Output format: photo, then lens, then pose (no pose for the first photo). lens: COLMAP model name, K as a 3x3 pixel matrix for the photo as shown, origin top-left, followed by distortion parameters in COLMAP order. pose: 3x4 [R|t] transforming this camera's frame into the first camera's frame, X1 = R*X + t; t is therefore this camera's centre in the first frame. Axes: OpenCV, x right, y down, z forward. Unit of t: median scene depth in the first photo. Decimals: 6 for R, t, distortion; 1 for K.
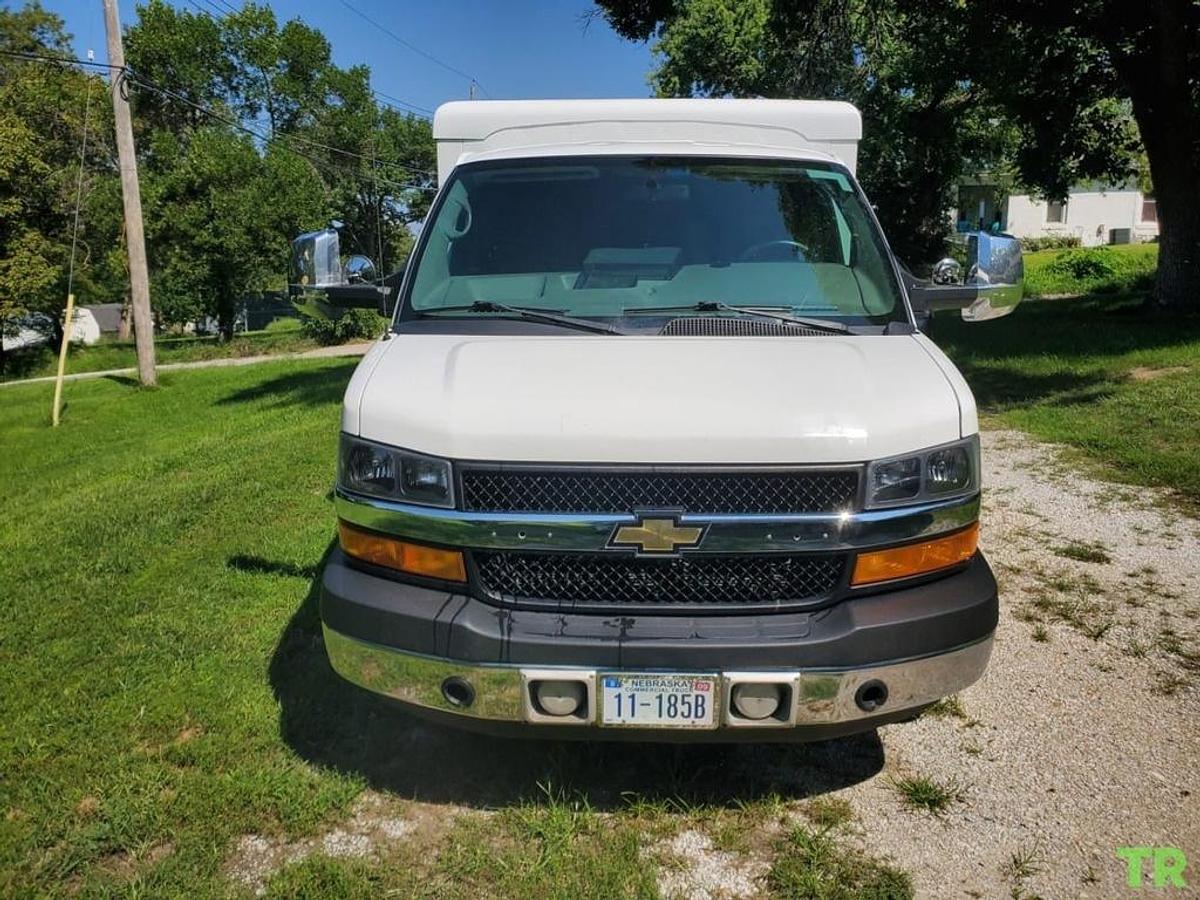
lens RADIAL K [[948.2, 0, 600.0], [0, 948.2, 450.0], [0, 0, 1]] dist [0.034020, -0.003286]
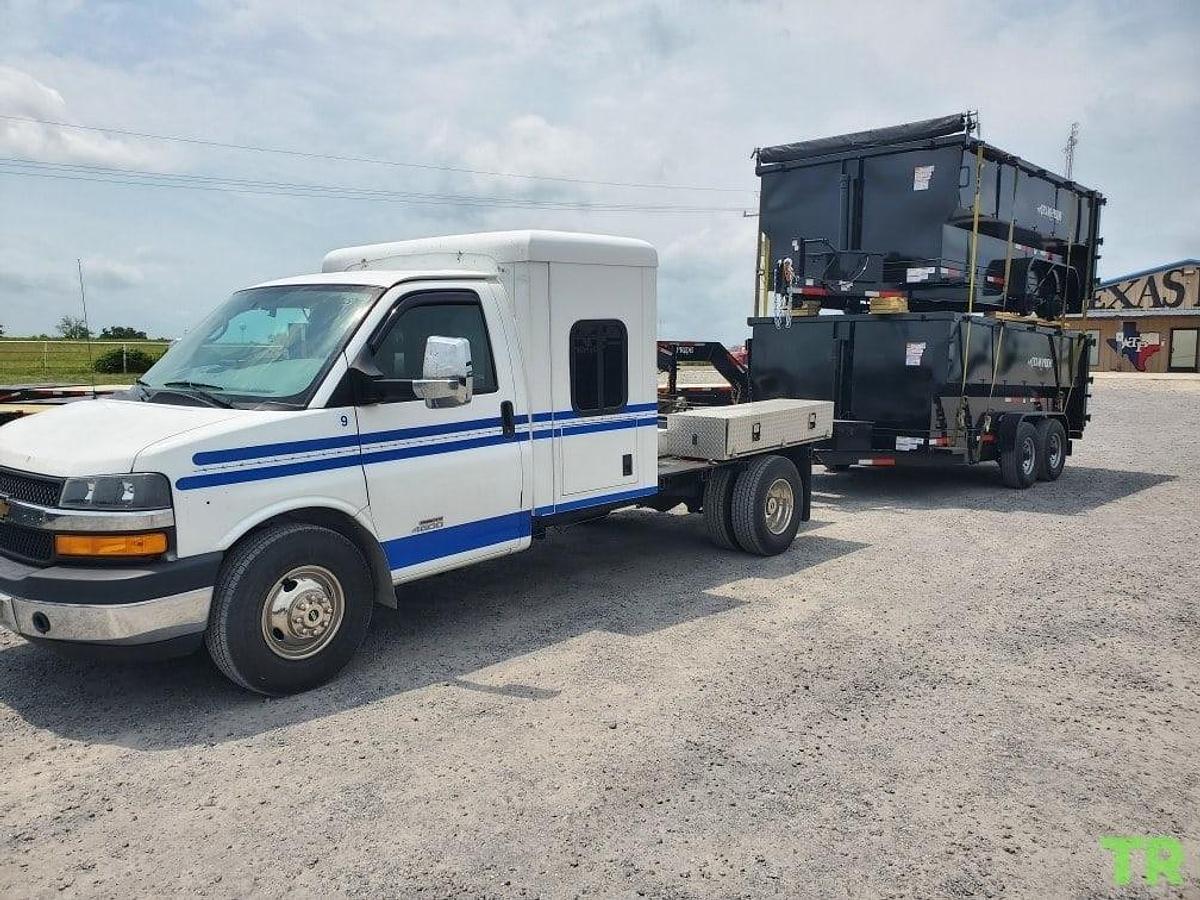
lens RADIAL K [[908.3, 0, 600.0], [0, 908.3, 450.0], [0, 0, 1]] dist [-0.032949, -0.001653]
pose [[0.765942, 0.095752, -0.635740, 1.453328], [-0.156853, 0.986797, -0.040351, -0.083454], [0.623483, 0.130625, 0.770848, 0.280717]]
